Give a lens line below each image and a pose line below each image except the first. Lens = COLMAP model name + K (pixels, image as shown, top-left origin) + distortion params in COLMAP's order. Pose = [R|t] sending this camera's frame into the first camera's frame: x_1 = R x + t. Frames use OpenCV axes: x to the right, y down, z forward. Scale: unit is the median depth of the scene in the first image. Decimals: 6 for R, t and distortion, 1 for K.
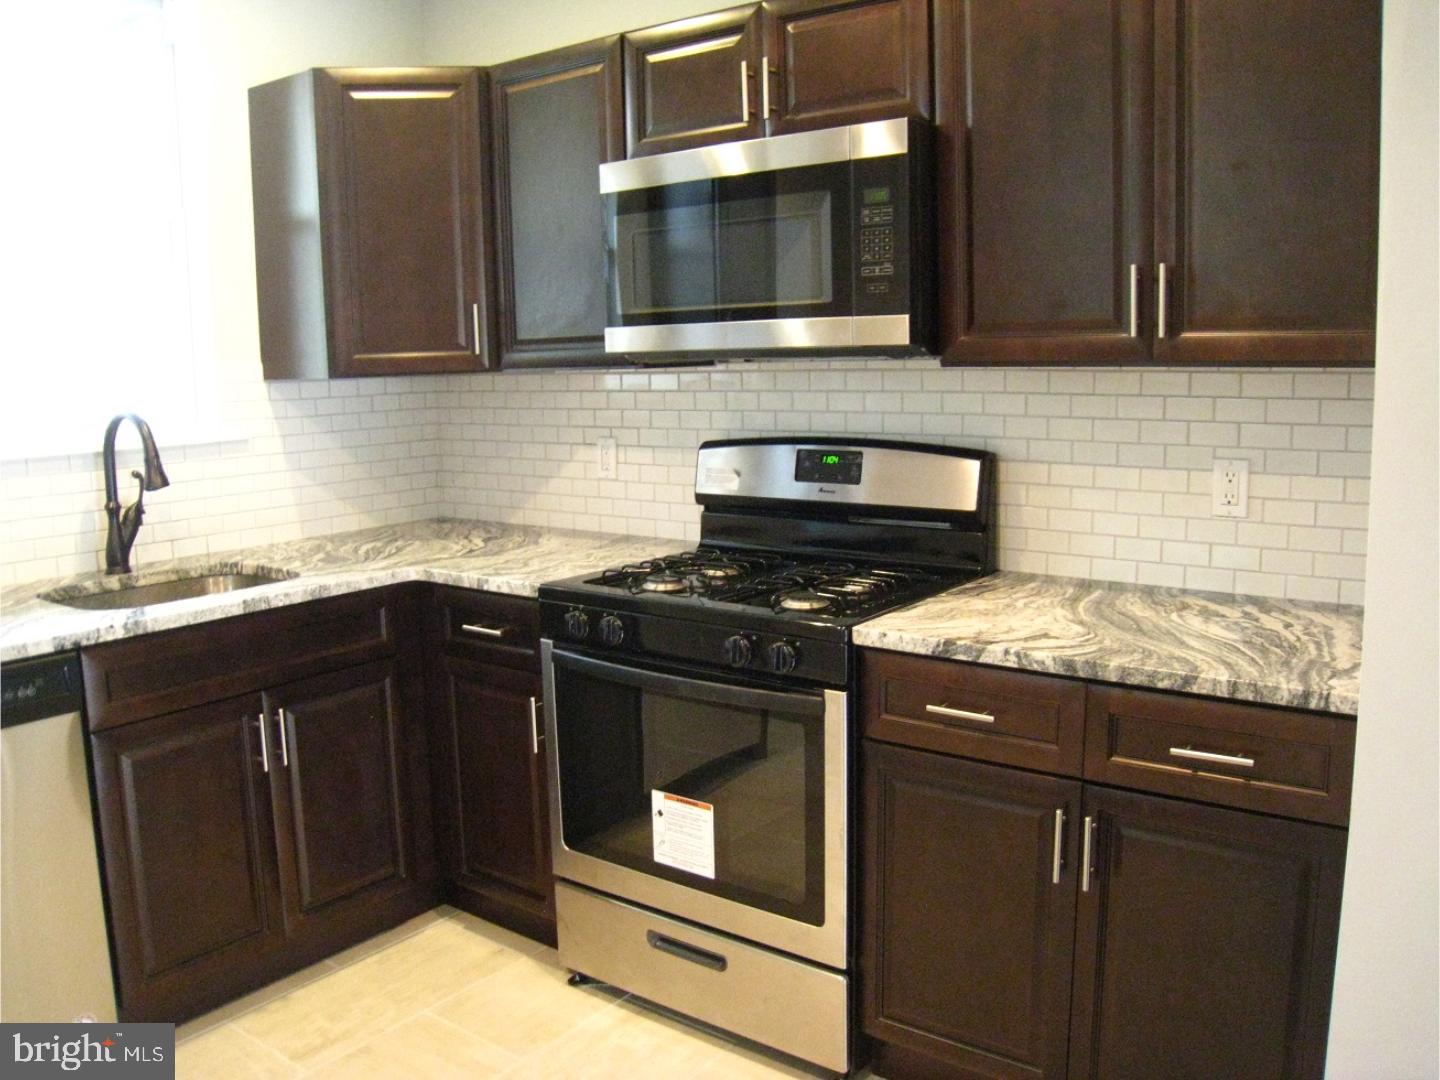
lens RADIAL K [[1195.6, 0, 722.1], [0, 1195.6, 535.9], [0, 0, 1]] dist [-0.161951, 0.107206]
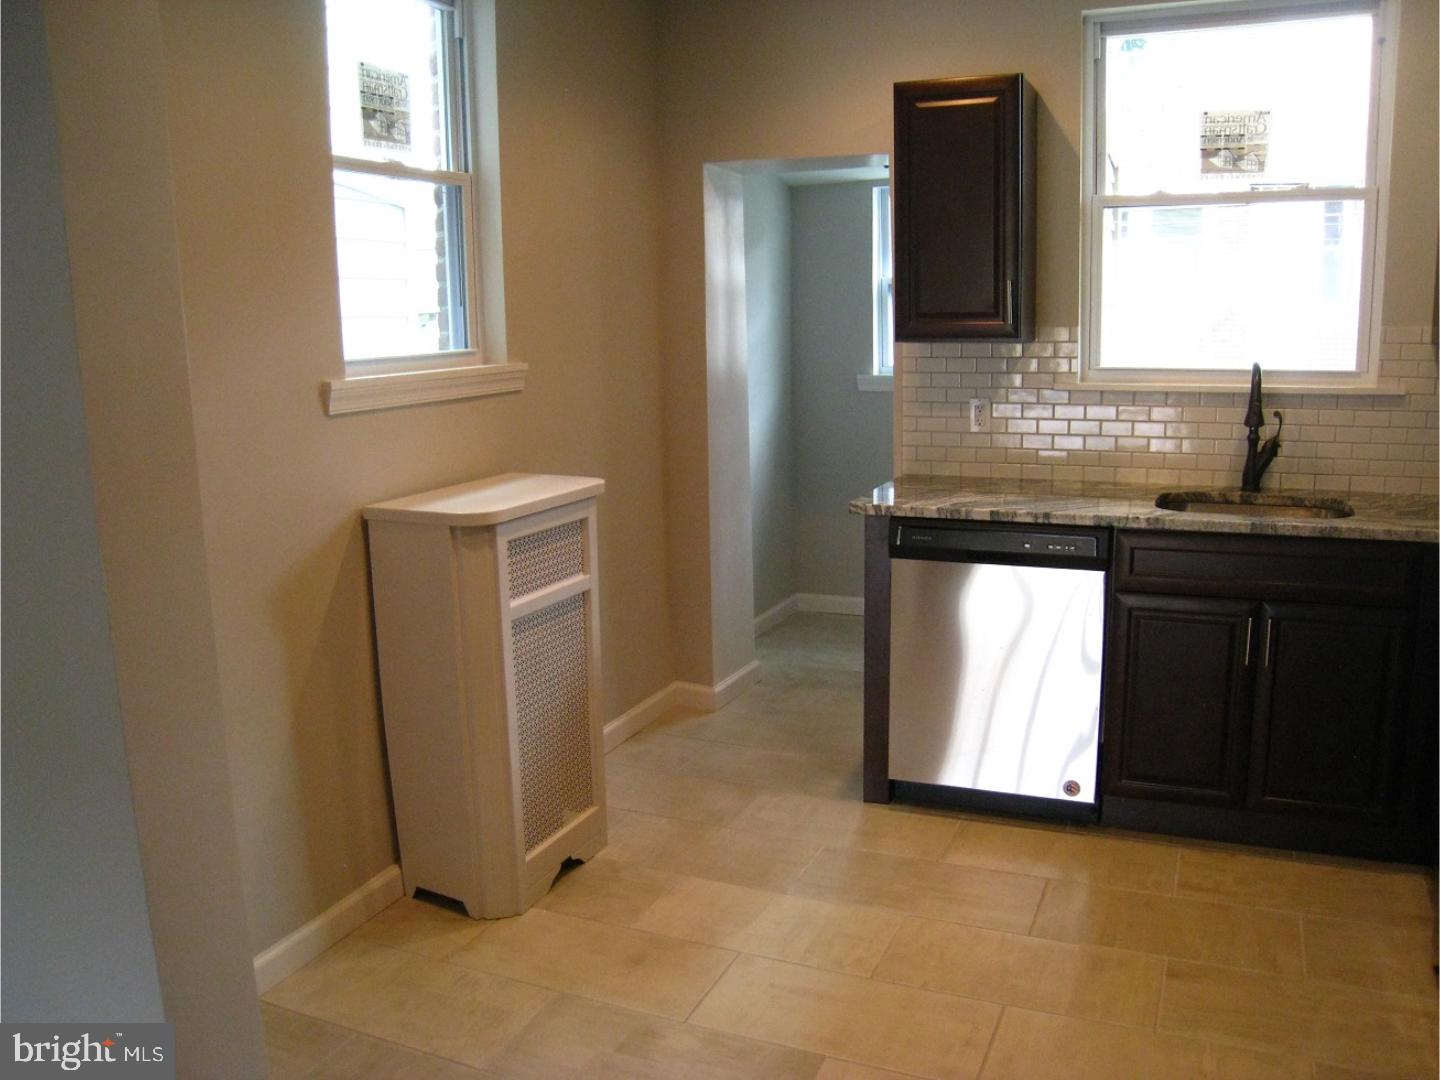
lens RADIAL K [[1195.5, 0, 716.8], [0, 1195.5, 538.8], [0, 0, 1]] dist [-0.166559, 0.115575]
pose [[0.225512, 0.189604, -0.955612, 0.611417], [-0.127483, 0.978188, 0.163999, -0.054562], [0.965864, 0.084840, 0.244765, 0.155757]]
